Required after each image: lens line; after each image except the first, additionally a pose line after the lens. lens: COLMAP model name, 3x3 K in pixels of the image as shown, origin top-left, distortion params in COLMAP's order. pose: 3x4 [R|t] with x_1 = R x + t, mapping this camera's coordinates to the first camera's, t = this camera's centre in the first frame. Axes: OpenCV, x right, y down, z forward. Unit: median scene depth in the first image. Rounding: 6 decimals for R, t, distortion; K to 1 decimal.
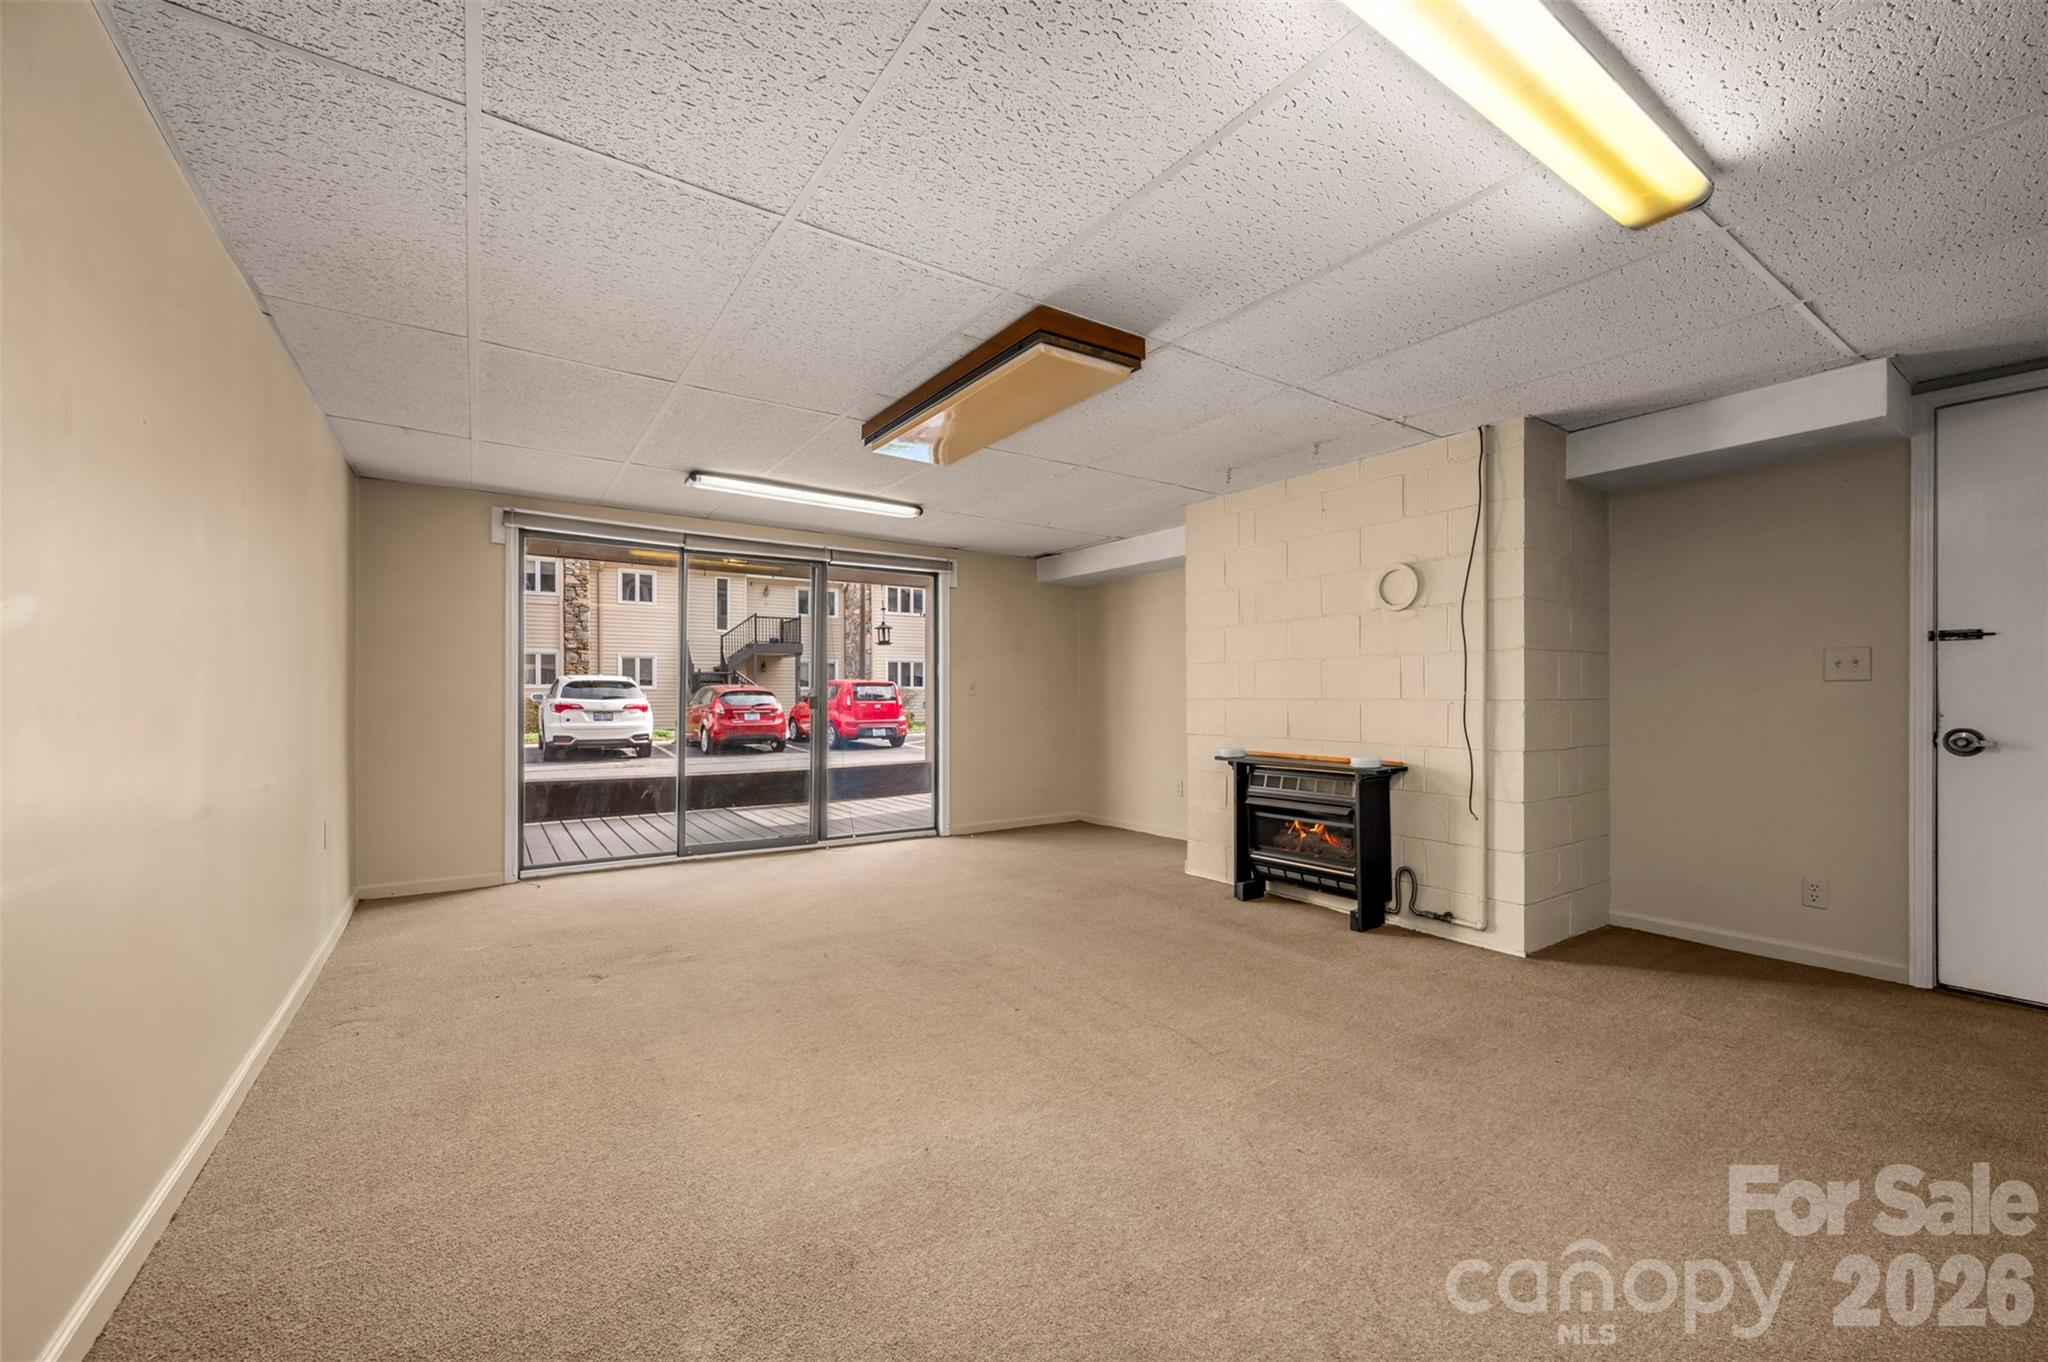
lens RADIAL K [[818.3, 0, 1034.7], [0, 818.3, 686.5], [0, 0, 1]] dist [0.001898, -0.001752]
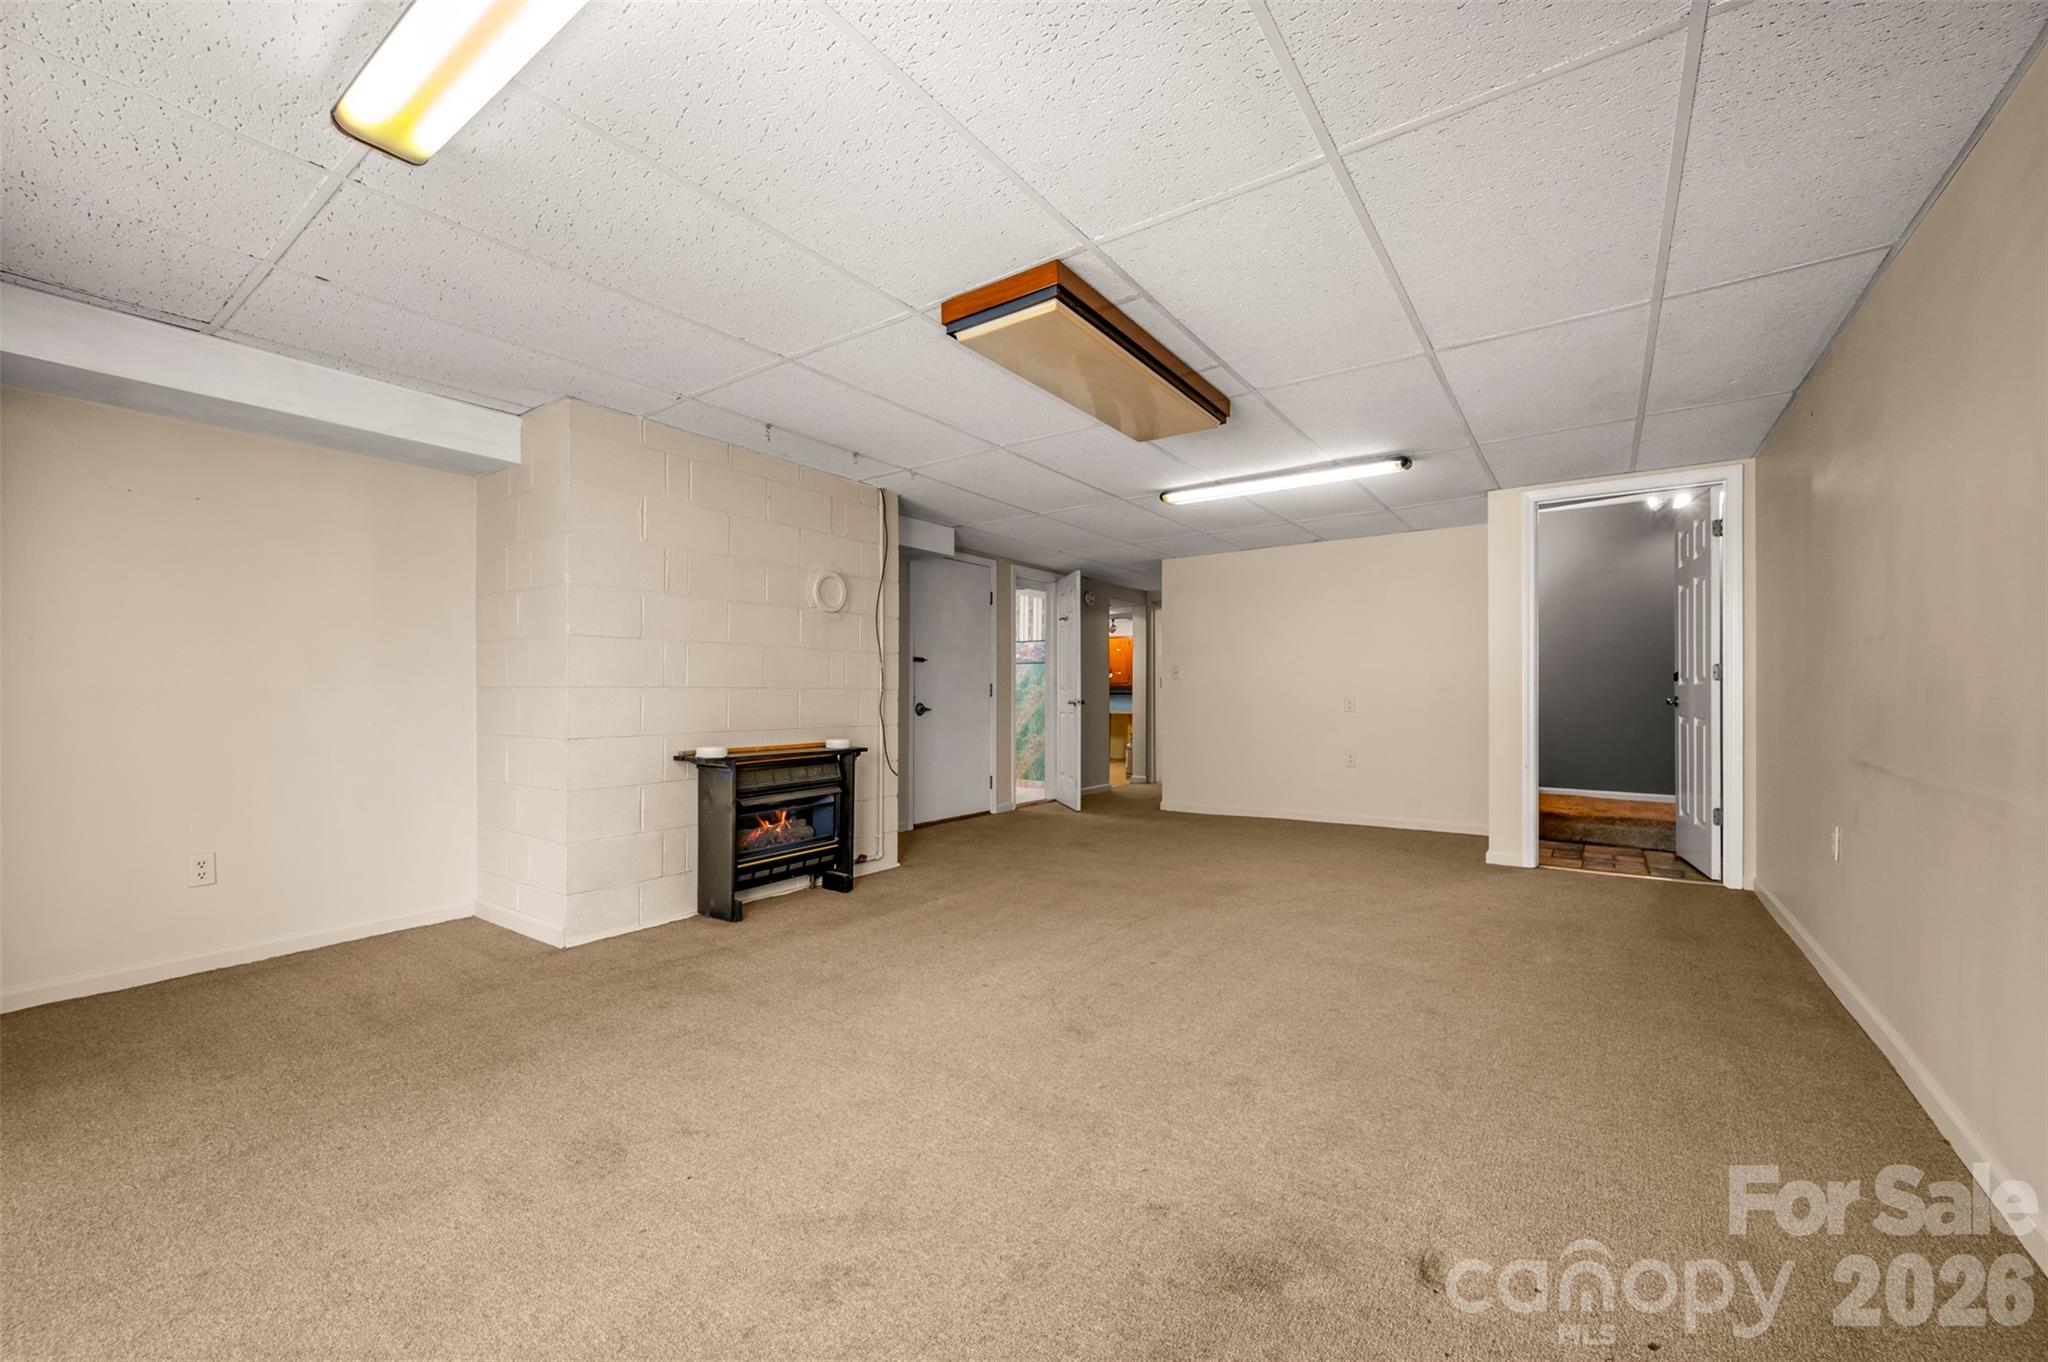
lens RADIAL K [[818.3, 0, 1026.4], [0, 818.3, 693.3], [0, 0, 1]] dist [0.001898, -0.001752]
pose [[-0.353941, 0.000613, 0.935267, -0.746780], [-0.011759, 0.999918, -0.005105, 0.026090], [-0.935194, -0.012805, -0.353905, 1.161284]]
